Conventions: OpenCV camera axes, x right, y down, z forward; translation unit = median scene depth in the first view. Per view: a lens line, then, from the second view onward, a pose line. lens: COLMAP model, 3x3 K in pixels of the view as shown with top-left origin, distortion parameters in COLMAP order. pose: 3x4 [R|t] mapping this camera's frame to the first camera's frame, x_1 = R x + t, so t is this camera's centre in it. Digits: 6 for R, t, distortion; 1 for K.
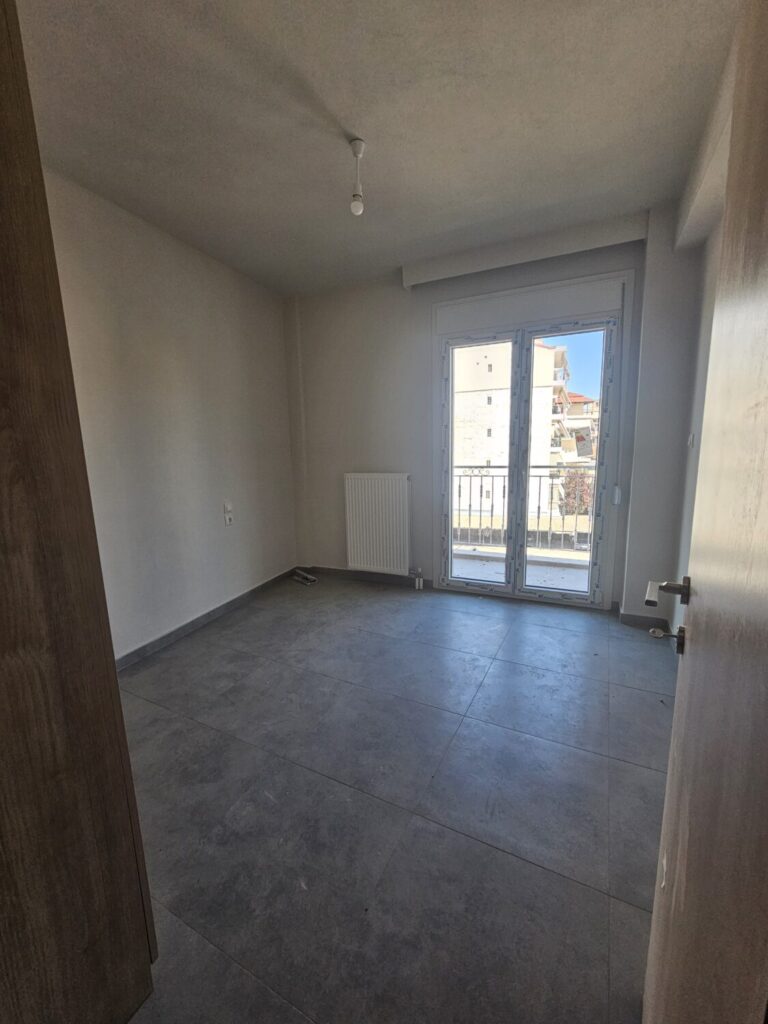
lens RADIAL K [[415.7, 0, 385.8], [0, 415.7, 513.8], [0, 0, 1]] dist [0.000122, -0.000069]
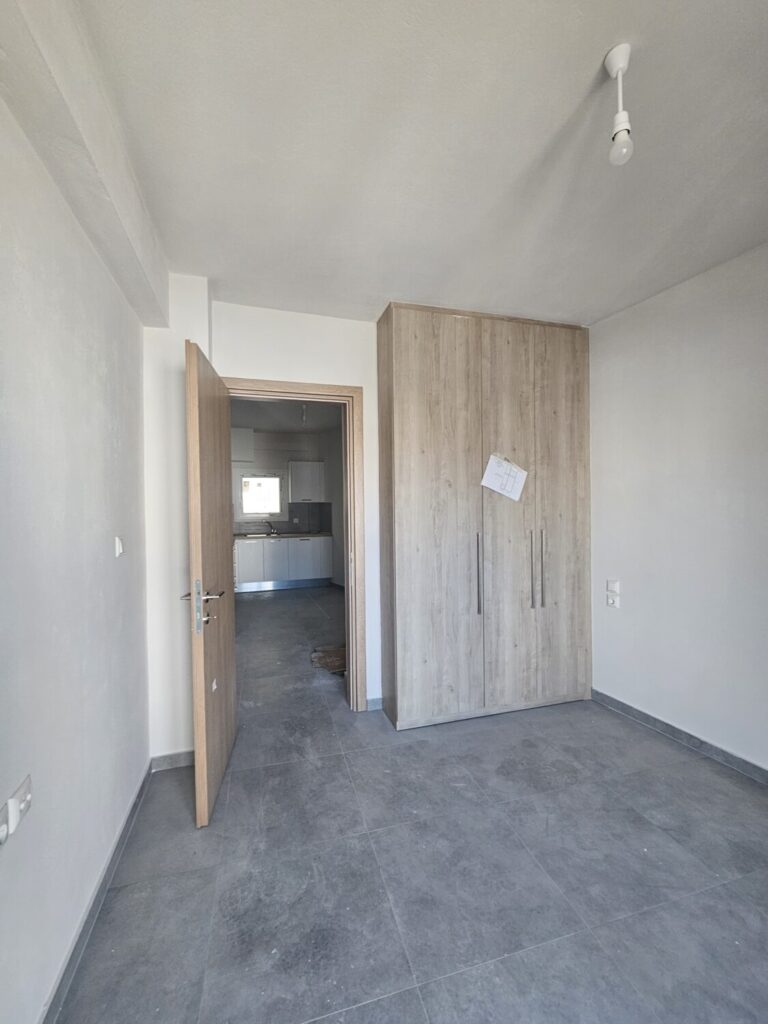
lens RADIAL K [[415.7, 0, 388.3], [0, 415.7, 512.4], [0, 0, 1]] dist [0.000122, -0.000069]
pose [[-0.716381, 0.044406, -0.696295, 0.656711], [-0.082743, 0.985523, 0.147981, -0.317253], [0.692785, 0.163625, -0.702336, 1.361677]]
